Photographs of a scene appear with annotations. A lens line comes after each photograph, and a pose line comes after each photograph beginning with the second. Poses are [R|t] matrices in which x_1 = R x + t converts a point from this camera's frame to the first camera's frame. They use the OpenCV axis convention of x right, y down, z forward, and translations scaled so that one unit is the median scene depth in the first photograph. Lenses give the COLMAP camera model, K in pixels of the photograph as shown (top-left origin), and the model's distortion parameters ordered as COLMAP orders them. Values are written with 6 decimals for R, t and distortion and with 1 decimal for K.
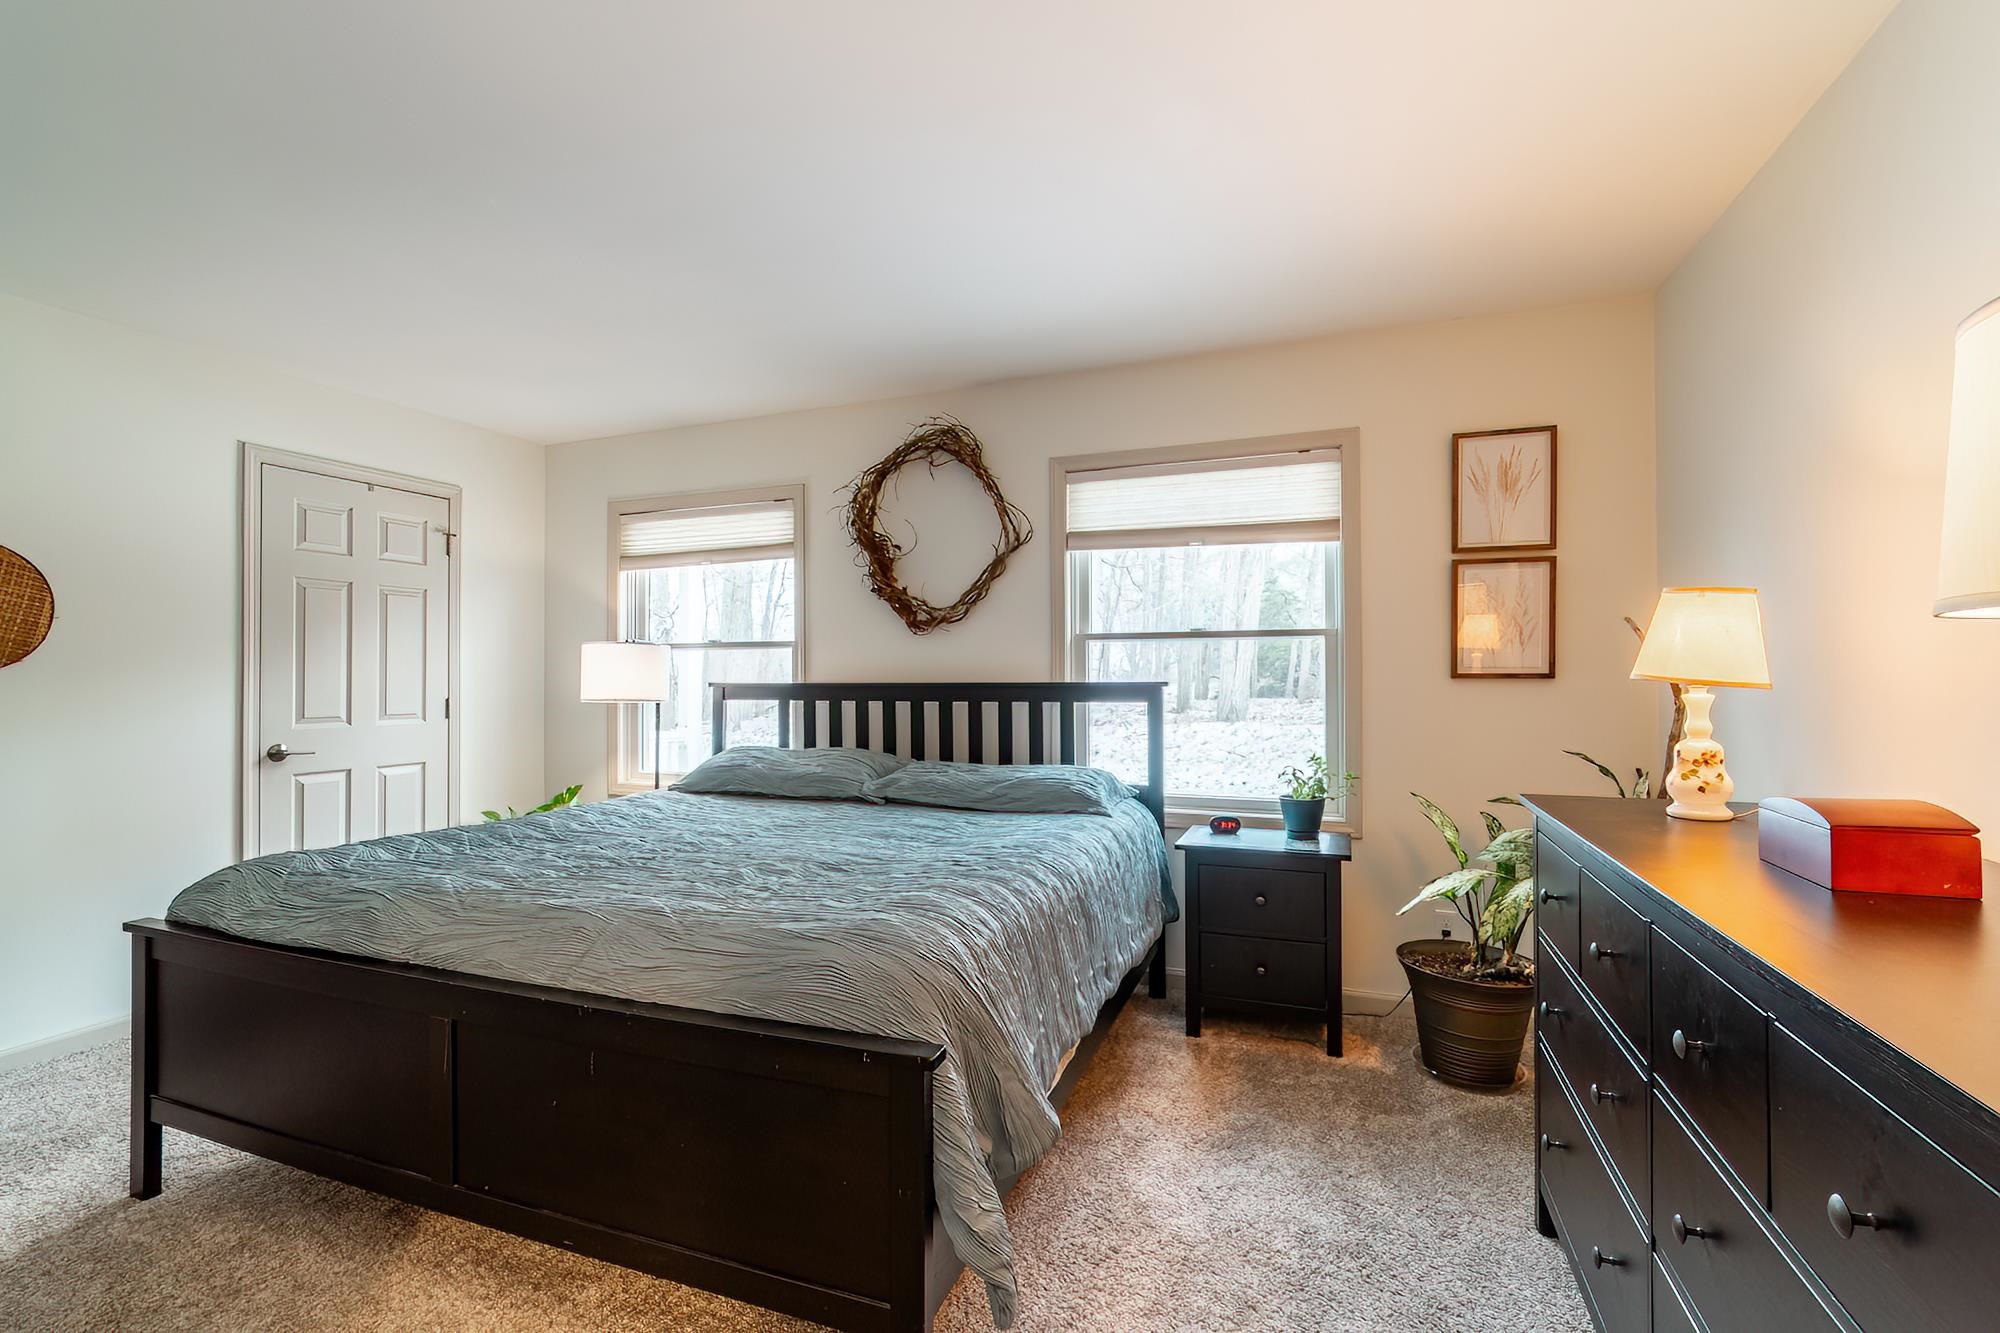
lens RADIAL K [[876.7, 0, 1000.0], [0, 876.7, 666.5], [0, 0, 1]] dist [-0.001443, -0.000267]
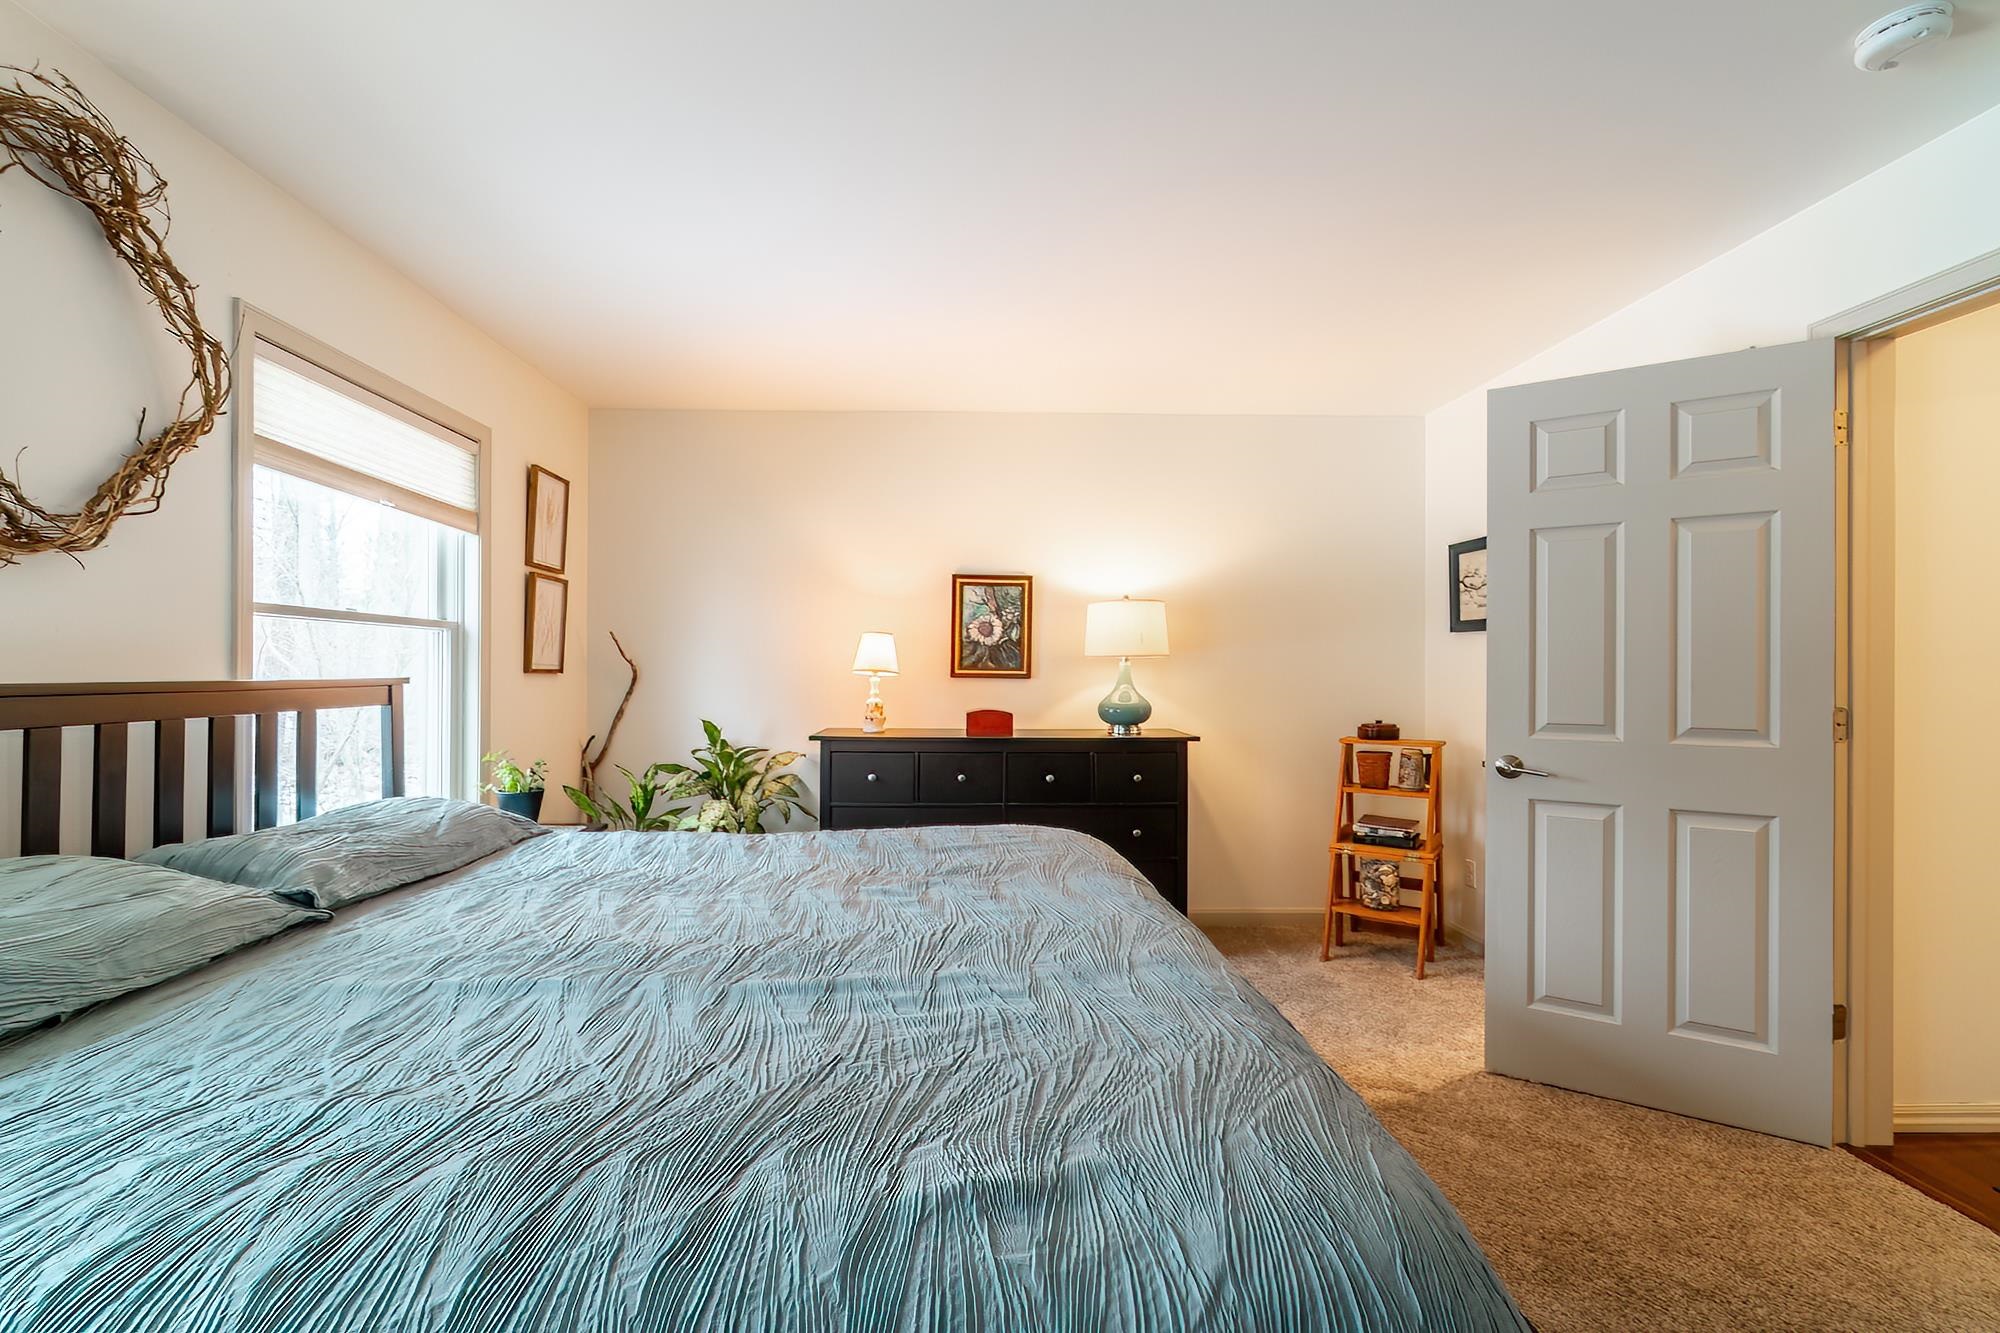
lens RADIAL K [[876.7, 0, 1000.0], [0, 876.7, 666.5], [0, 0, 1]] dist [-0.001443, -0.000267]
pose [[-0.407127, 0.004812, 0.913359, -0.686271], [-0.008314, 0.999925, -0.008975, 0.008525], [-0.913334, -0.011248, -0.407057, 0.775447]]
